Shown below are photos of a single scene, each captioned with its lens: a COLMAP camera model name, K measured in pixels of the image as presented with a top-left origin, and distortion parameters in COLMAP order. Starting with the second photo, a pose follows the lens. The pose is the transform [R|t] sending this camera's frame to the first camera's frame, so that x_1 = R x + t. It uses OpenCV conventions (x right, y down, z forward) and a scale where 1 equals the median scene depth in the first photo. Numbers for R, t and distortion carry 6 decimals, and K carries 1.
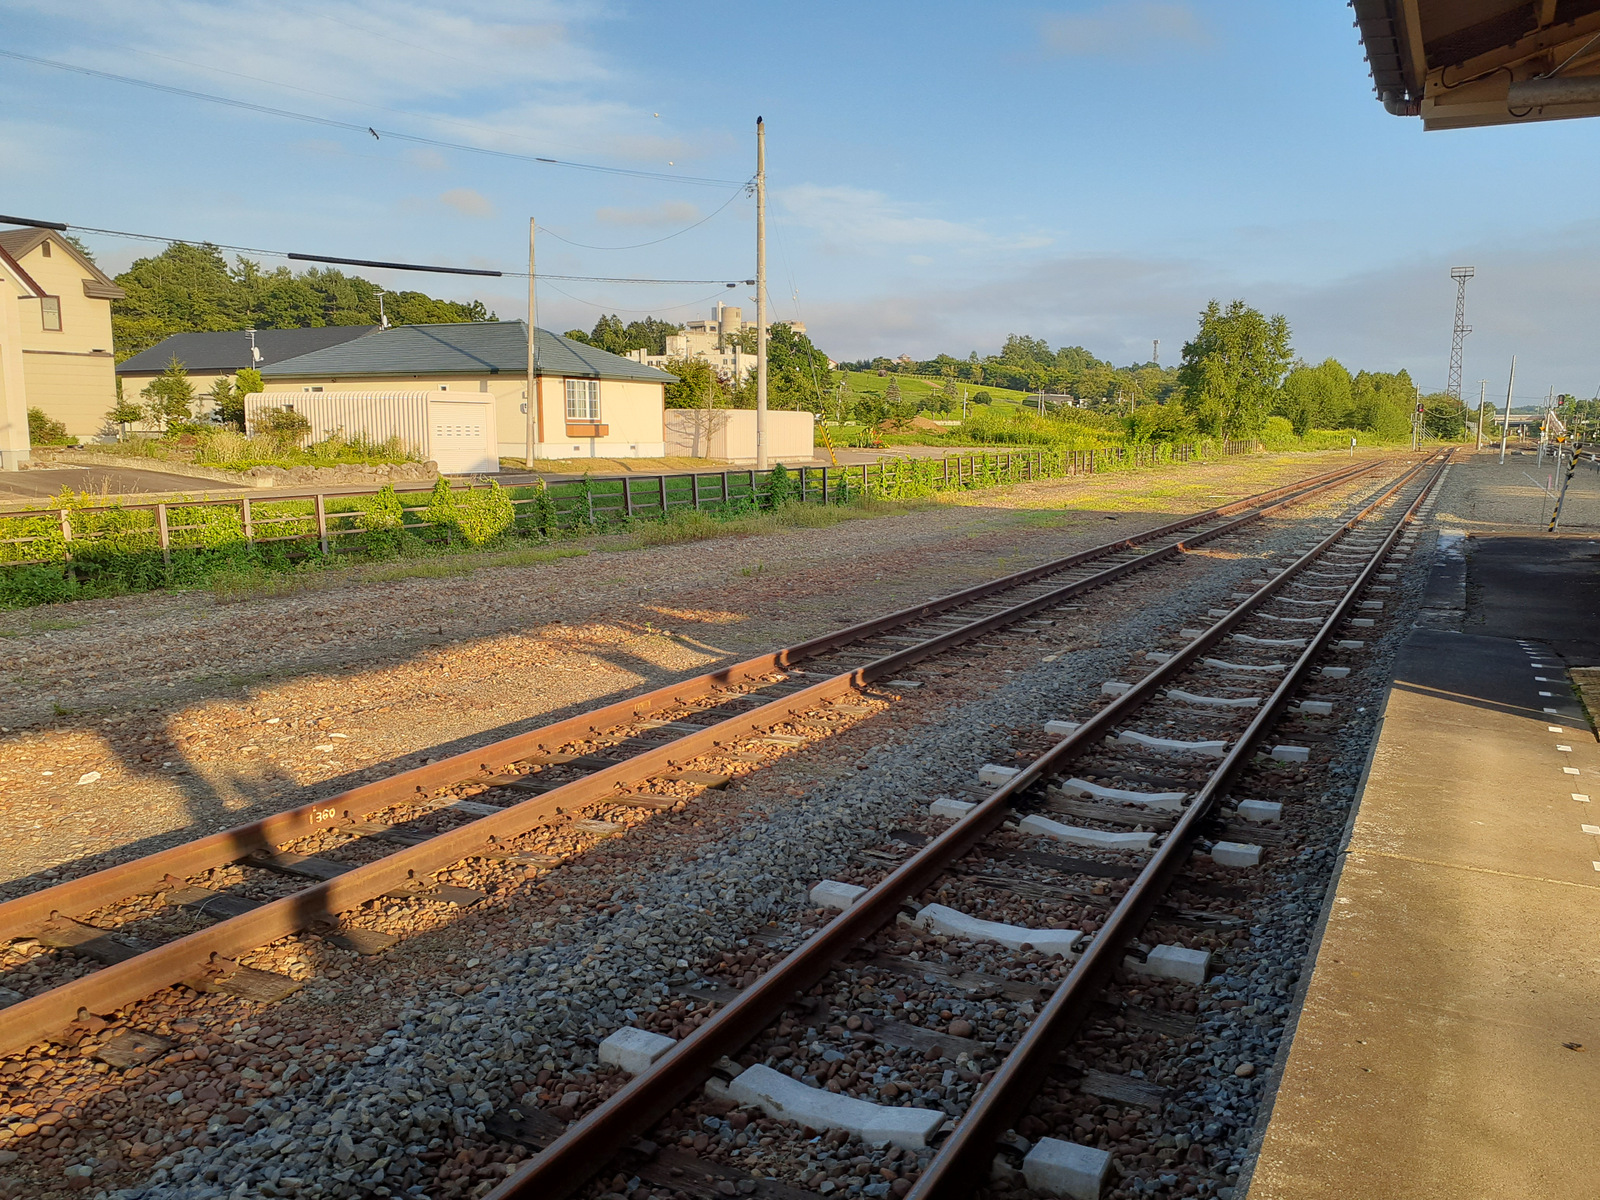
lens RADIAL K [[1270.1, 0, 797.1], [0, 1270.1, 599.1], [0, 0, 1]] dist [0.008256, 0.004831]
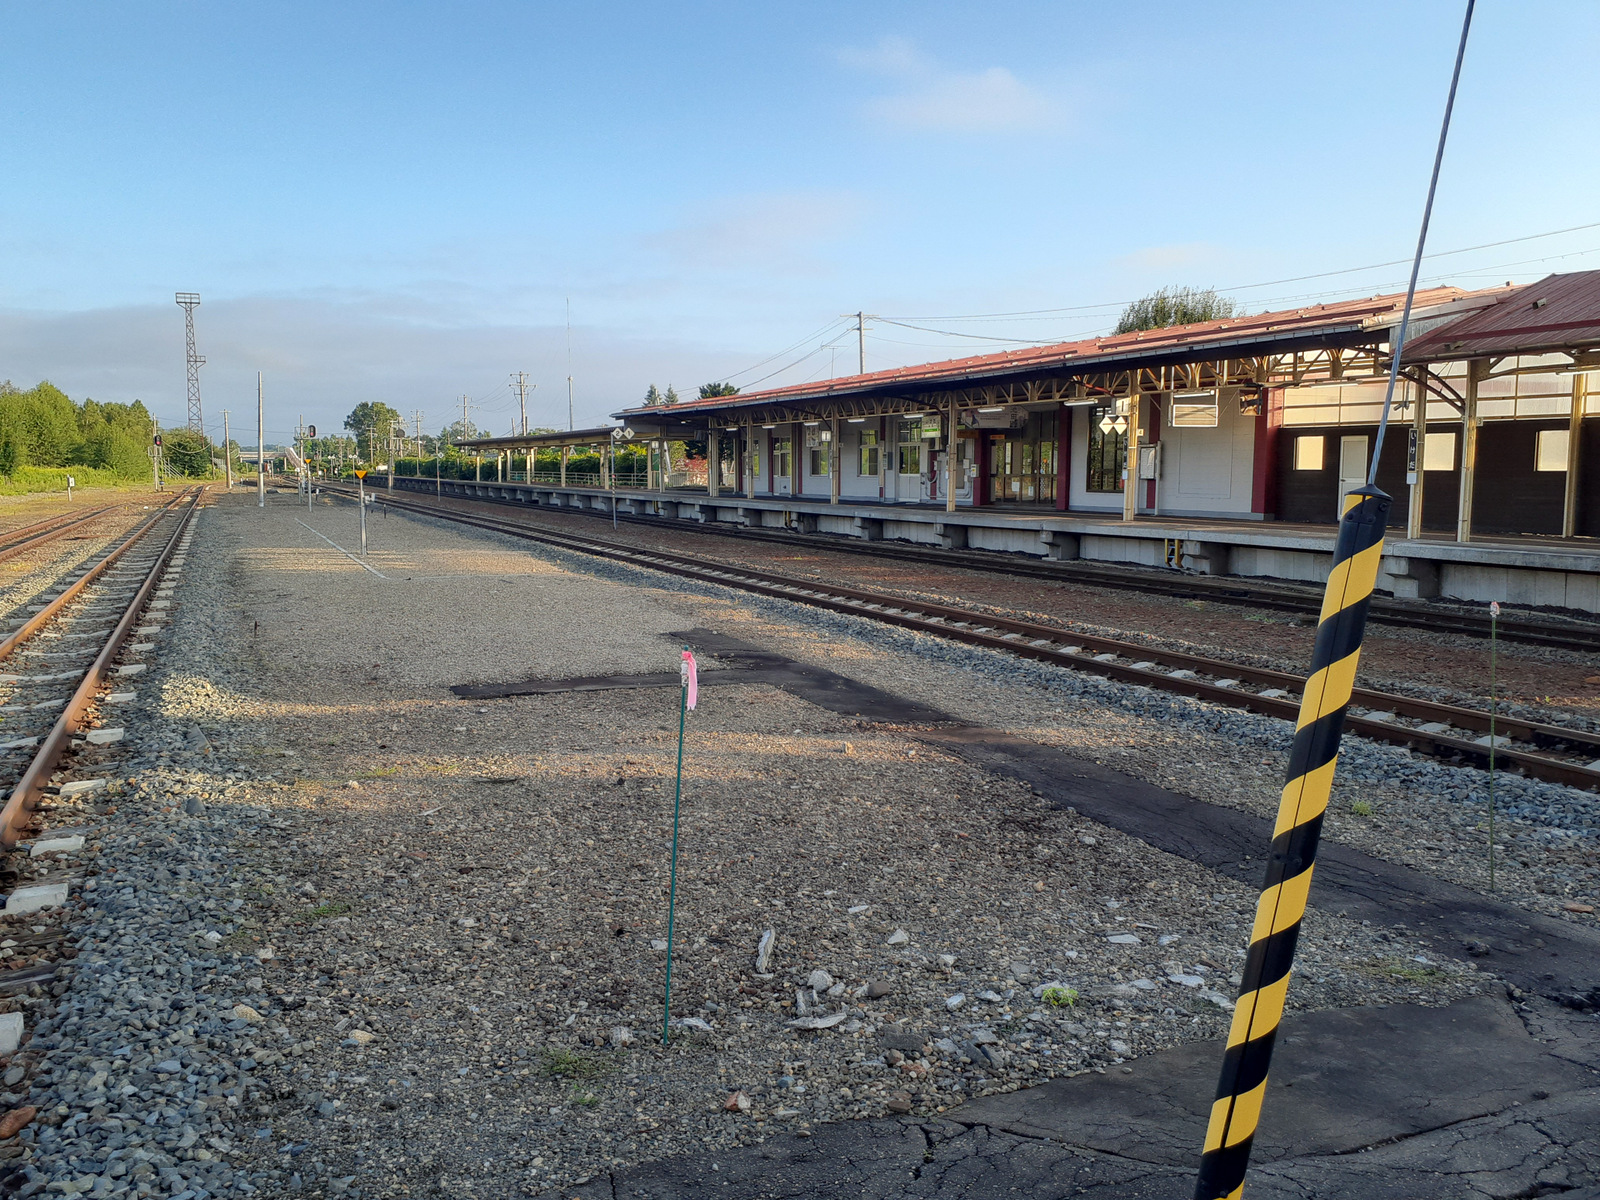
lens RADIAL K [[1270.1, 0, 796.4], [0, 1270.1, 598.8], [0, 0, 1]] dist [0.008256, 0.004831]
pose [[0.615503, -0.089584, 0.783027, 0.054638], [0.112849, 0.993299, 0.024935, -0.012986], [-0.780014, 0.073016, 0.621488, 0.104590]]
